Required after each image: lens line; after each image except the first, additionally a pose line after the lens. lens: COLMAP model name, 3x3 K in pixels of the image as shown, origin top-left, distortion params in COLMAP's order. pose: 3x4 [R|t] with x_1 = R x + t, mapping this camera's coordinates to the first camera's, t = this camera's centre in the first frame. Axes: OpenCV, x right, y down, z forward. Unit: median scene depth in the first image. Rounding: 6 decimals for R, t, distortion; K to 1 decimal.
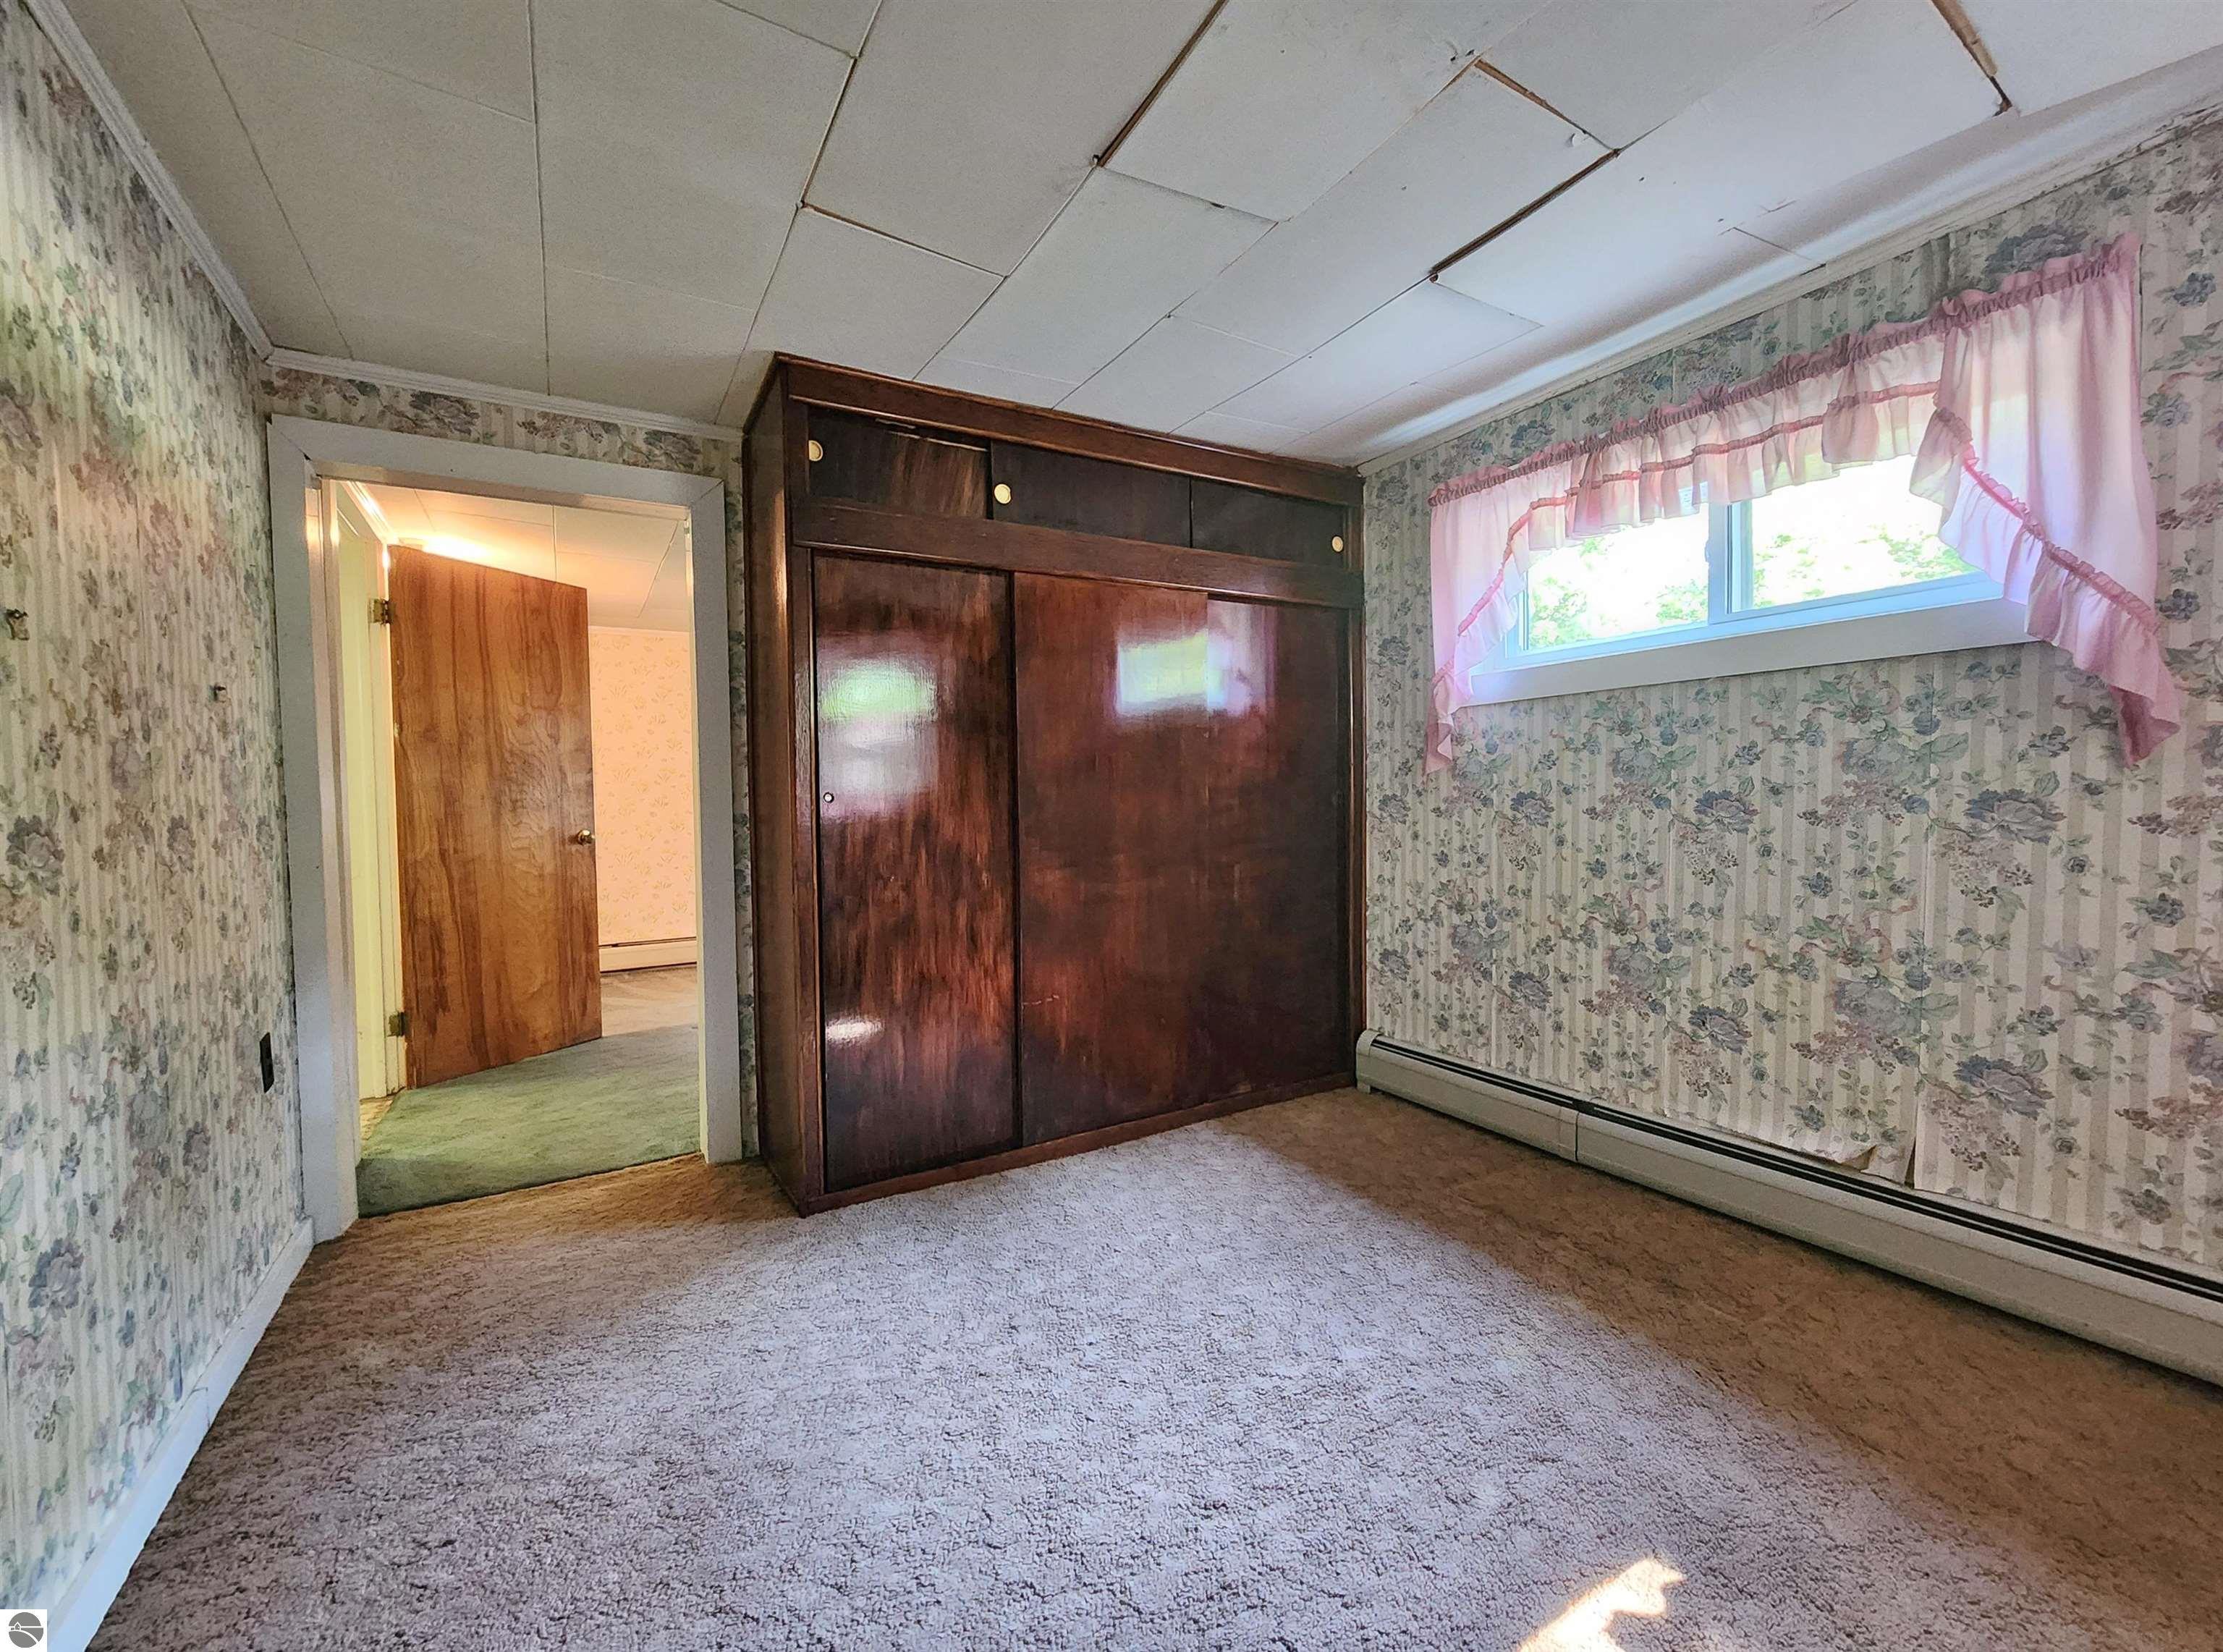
lens RADIAL K [[936.6, 0, 1109.6], [0, 936.6, 819.9], [0, 0, 1]] dist [0.001530, 0.000288]
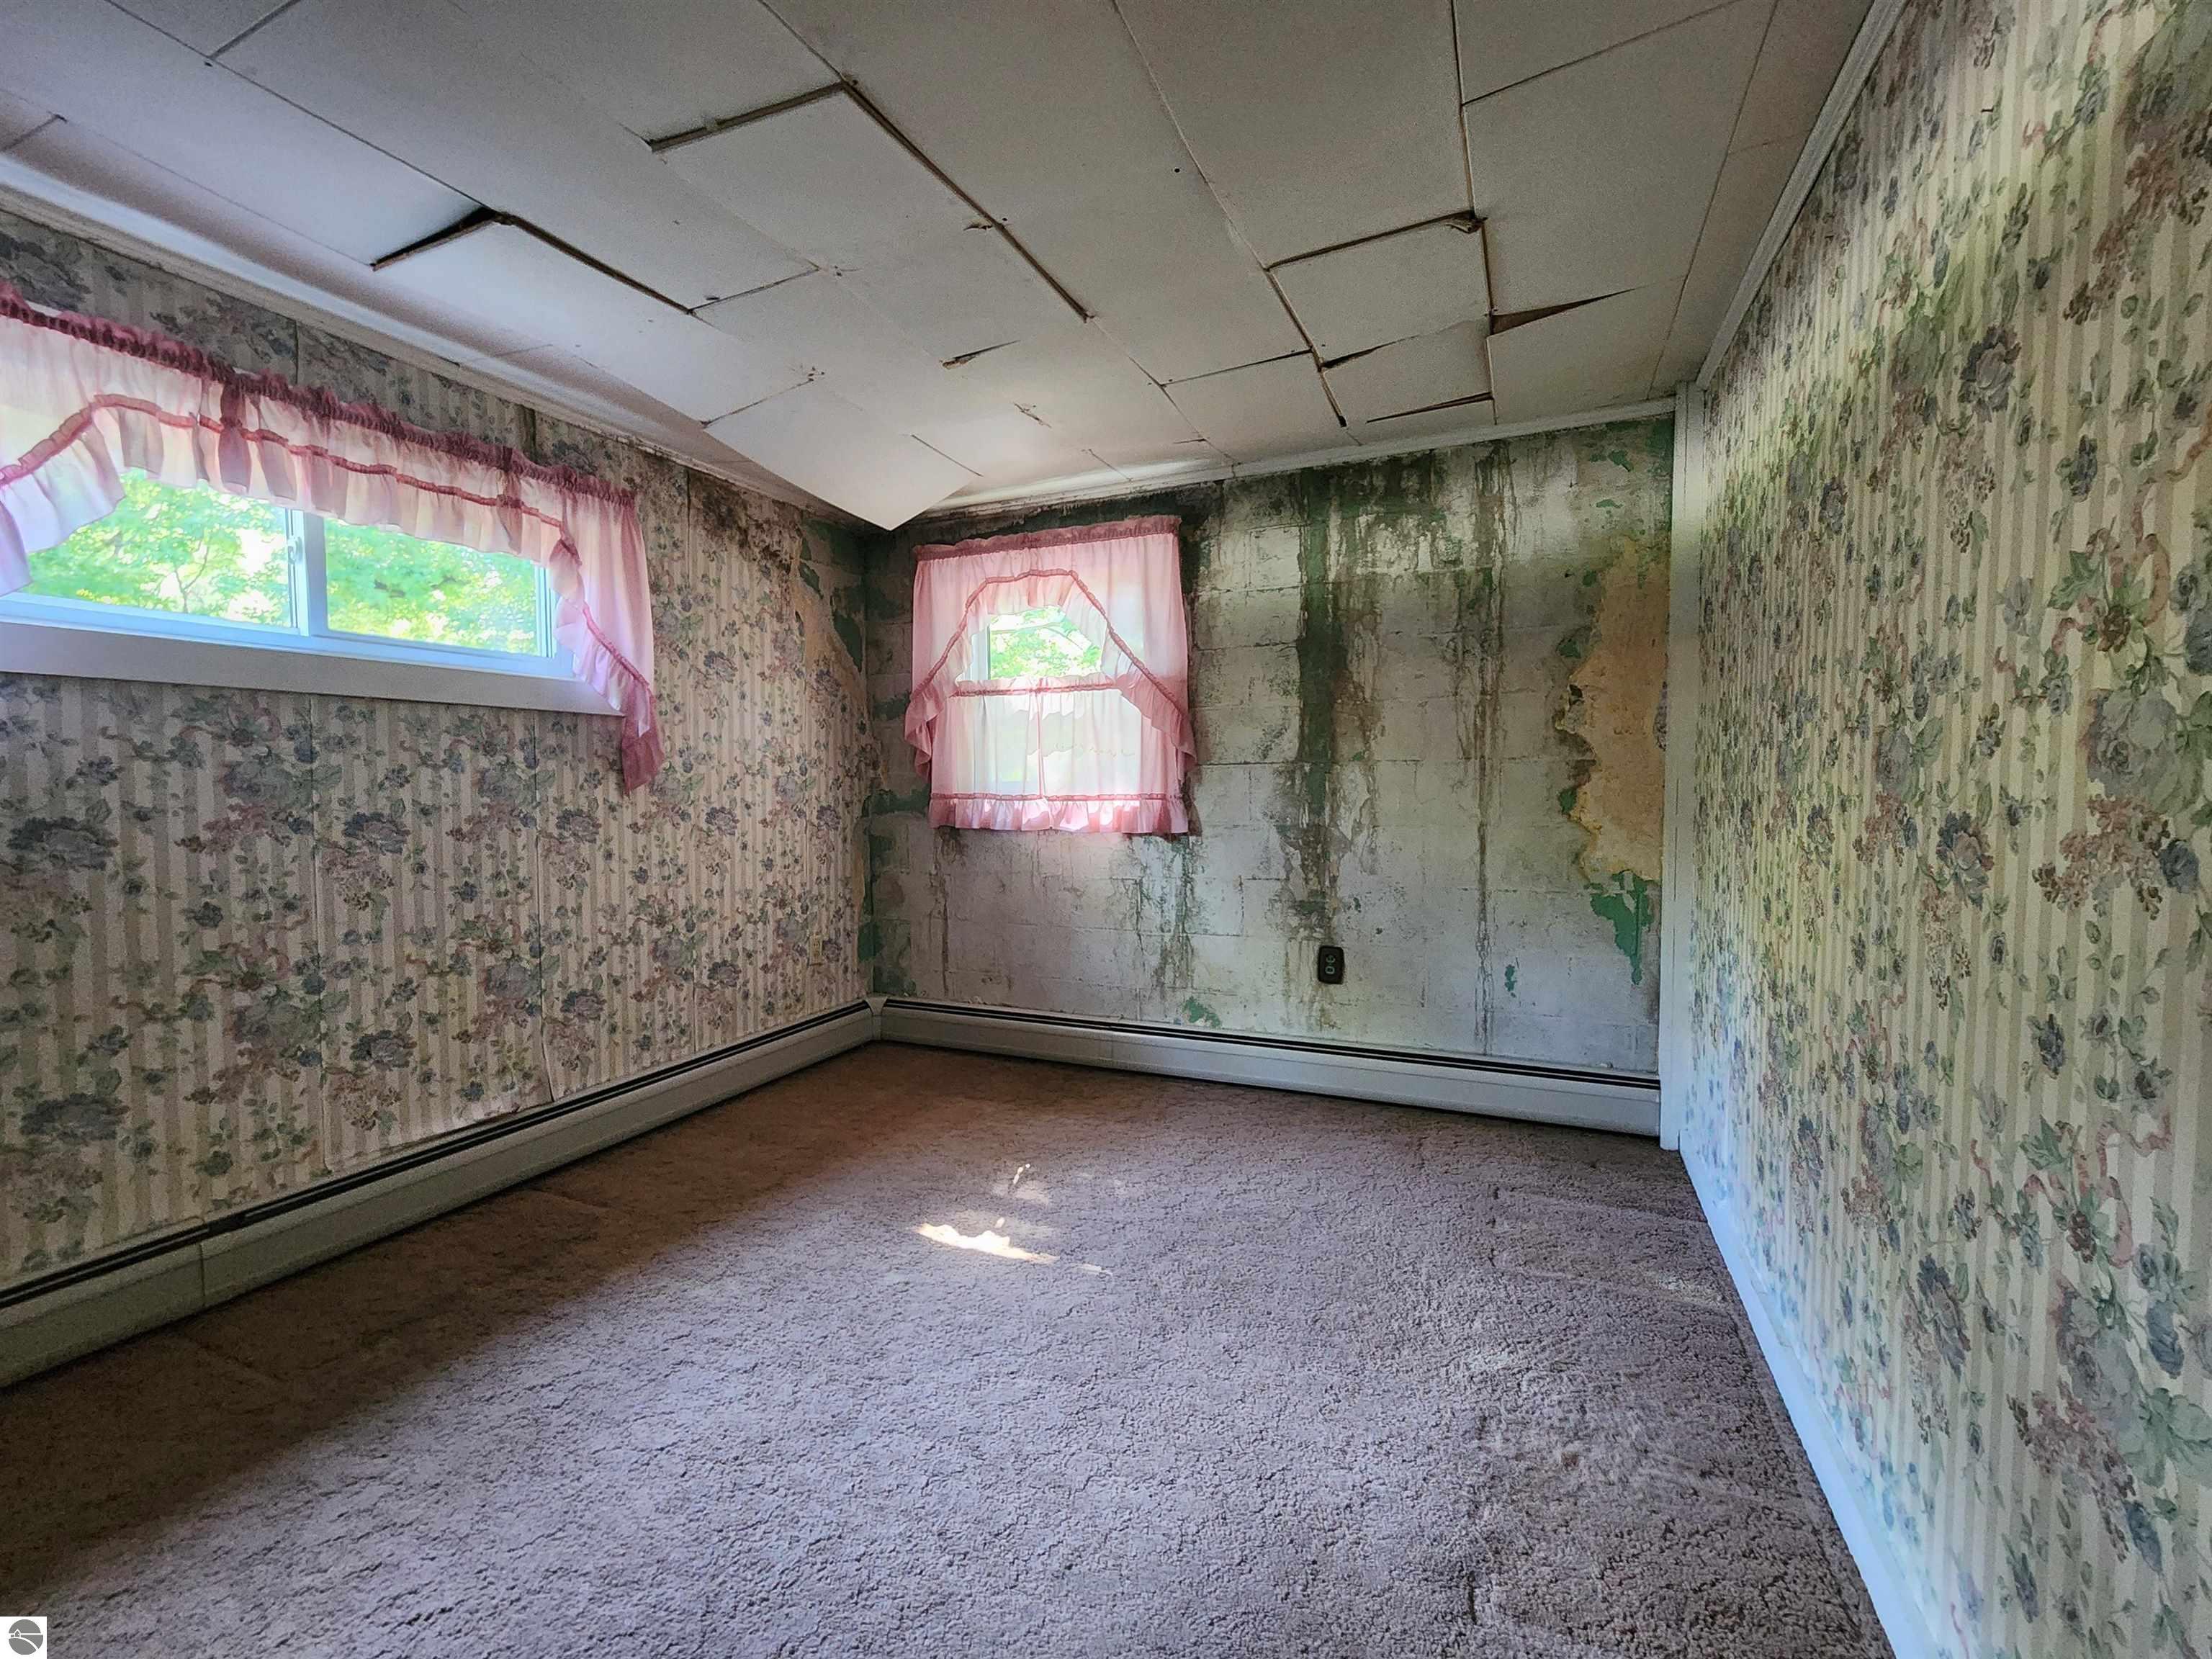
lens RADIAL K [[916.4, 0, 1106.0], [0, 916.4, 829.5], [0, 0, 1]] dist [-0.000171, 0.000024]
pose [[-0.578424, -0.014236, 0.815612, -0.611782], [0.040250, 0.998132, 0.045967, -0.027632], [-0.814742, 0.059417, -0.576771, 0.968364]]
